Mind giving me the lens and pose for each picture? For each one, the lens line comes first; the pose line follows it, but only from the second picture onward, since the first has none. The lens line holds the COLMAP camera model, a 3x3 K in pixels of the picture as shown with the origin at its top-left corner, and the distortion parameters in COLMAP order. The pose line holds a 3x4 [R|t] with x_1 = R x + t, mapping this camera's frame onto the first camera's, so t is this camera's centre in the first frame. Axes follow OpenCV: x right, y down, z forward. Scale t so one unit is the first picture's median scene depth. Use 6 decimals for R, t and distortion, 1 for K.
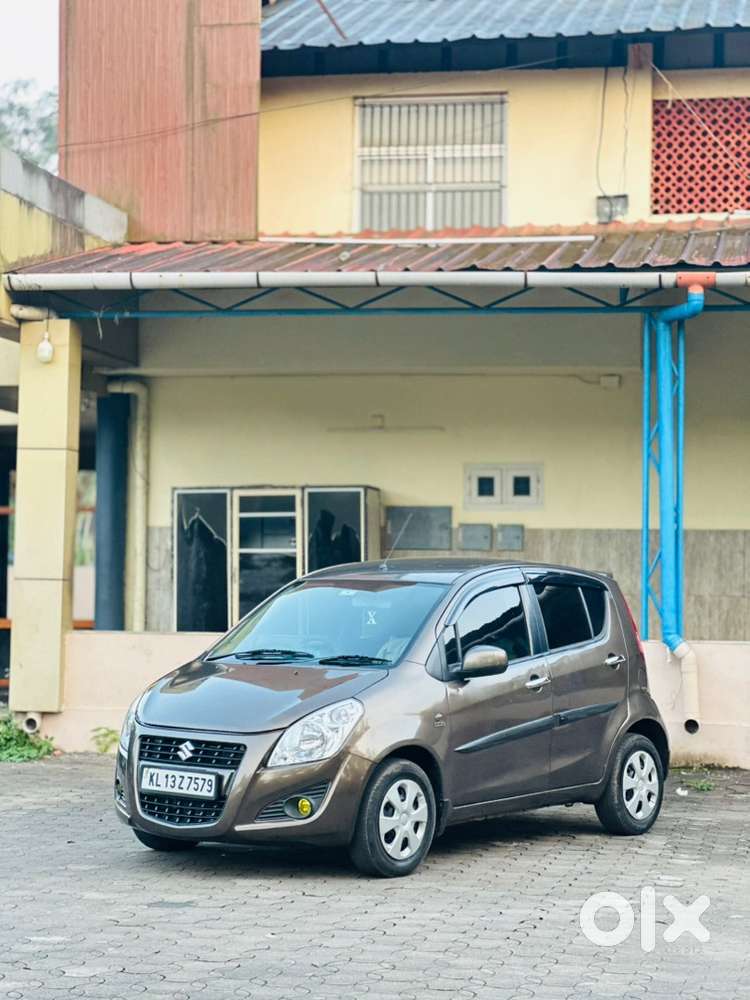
lens RADIAL K [[2231.7, 0, 357.1], [0, 2231.7, 480.7], [0, 0, 1]] dist [0.197749, 0.000000]
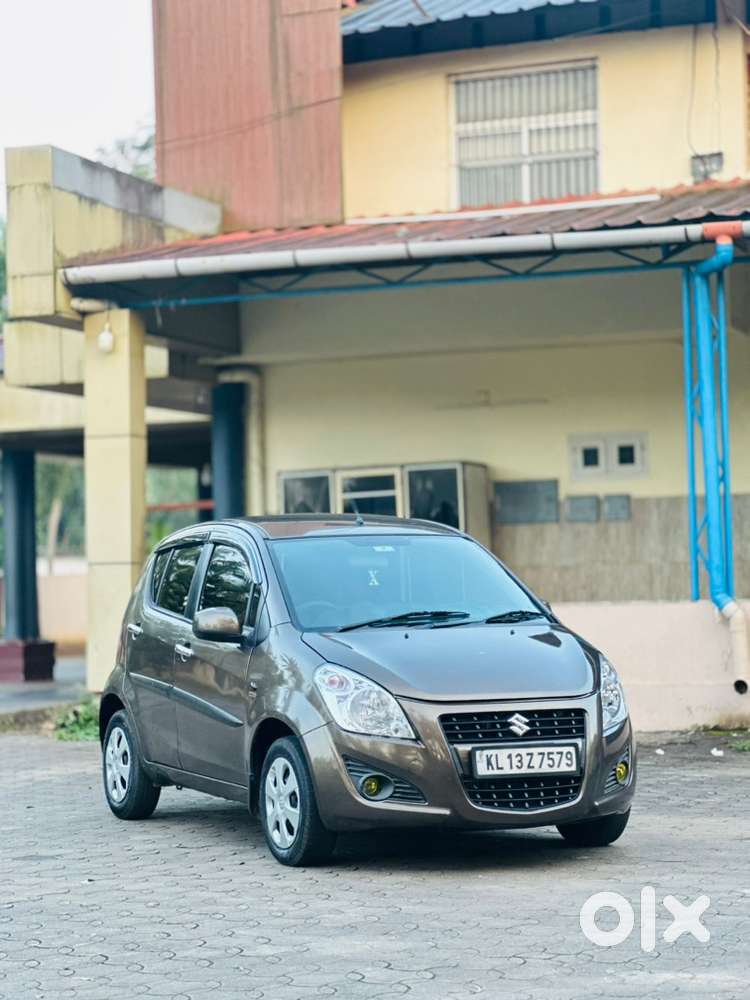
lens RADIAL K [[2231.7, 0, 353.4], [0, 2231.7, 477.7], [0, 0, 1]] dist [0.197749, 0.000000]
pose [[0.984472, -0.044404, -0.169833, 0.126190], [0.043754, 0.999014, -0.007570, 0.015202], [0.170001, 0.000021, 0.985444, 0.005335]]
